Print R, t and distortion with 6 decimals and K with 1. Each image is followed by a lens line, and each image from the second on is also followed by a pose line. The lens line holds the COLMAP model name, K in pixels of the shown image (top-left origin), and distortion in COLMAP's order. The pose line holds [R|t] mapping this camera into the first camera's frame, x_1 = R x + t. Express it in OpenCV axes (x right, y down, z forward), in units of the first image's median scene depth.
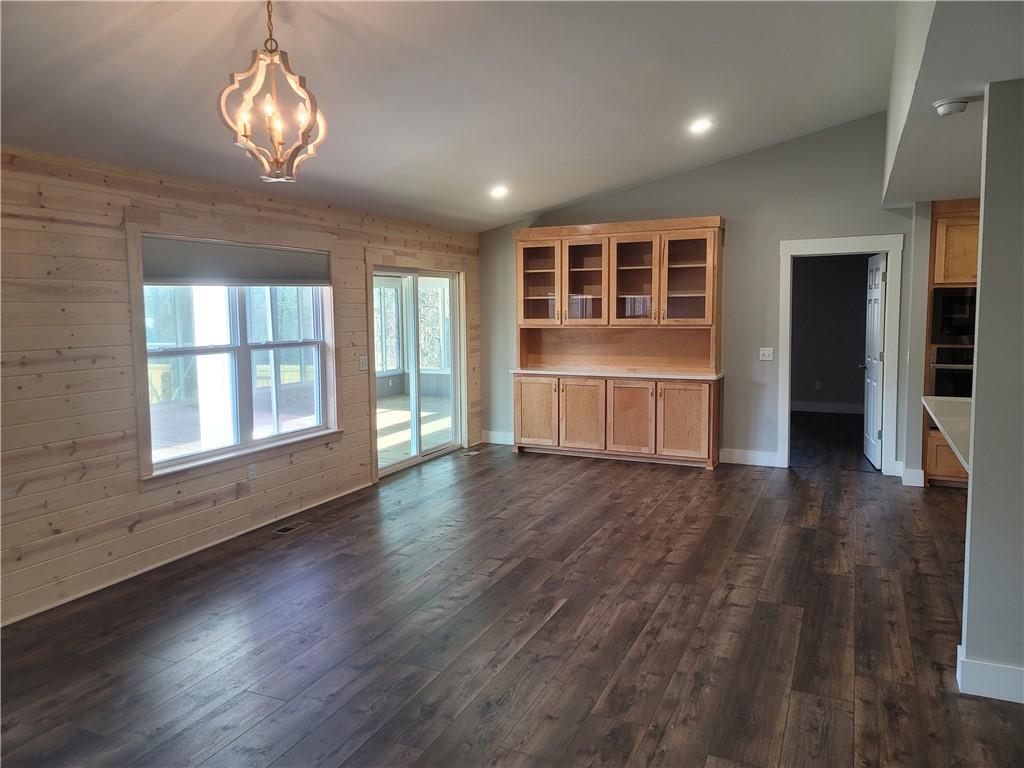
lens RADIAL K [[744.7, 0, 502.7], [0, 744.7, 366.8], [0, 0, 1]] dist [0.076220, -0.057223]
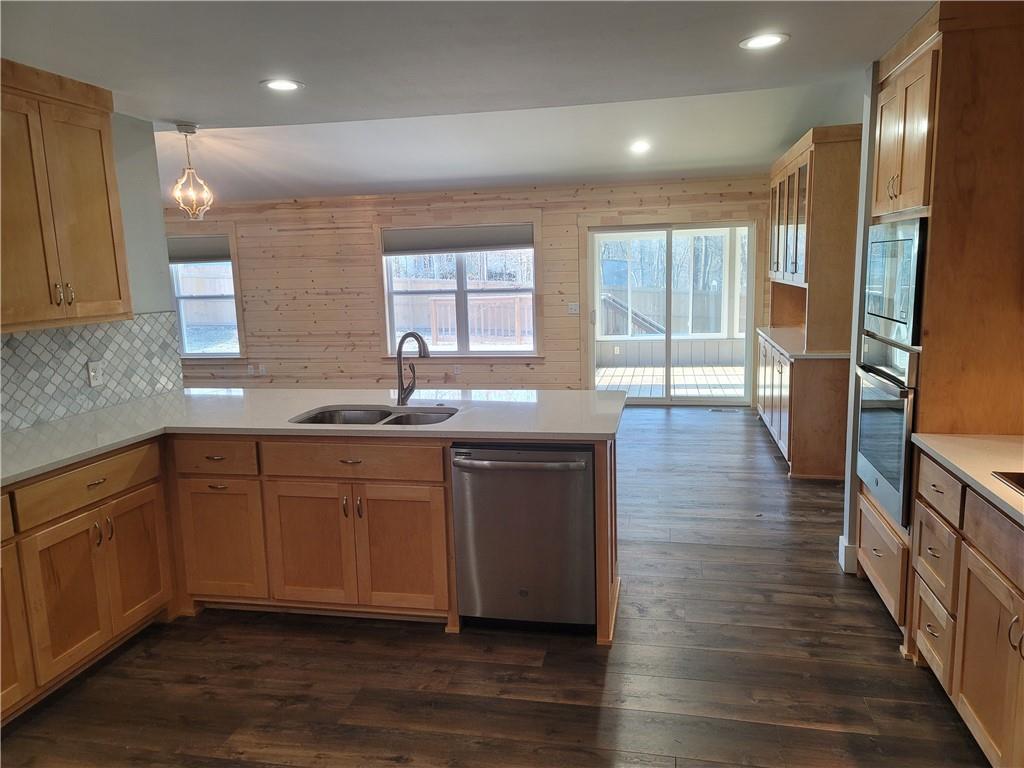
lens RADIAL K [[744.7, 0, 515.4], [0, 744.7, 386.1], [0, 0, 1]] dist [0.076220, -0.057223]
pose [[0.231176, 0.157153, -0.960136, 1.181710], [-0.051411, 0.987462, 0.149248, -0.066847], [0.971553, 0.014859, 0.236357, 0.710268]]
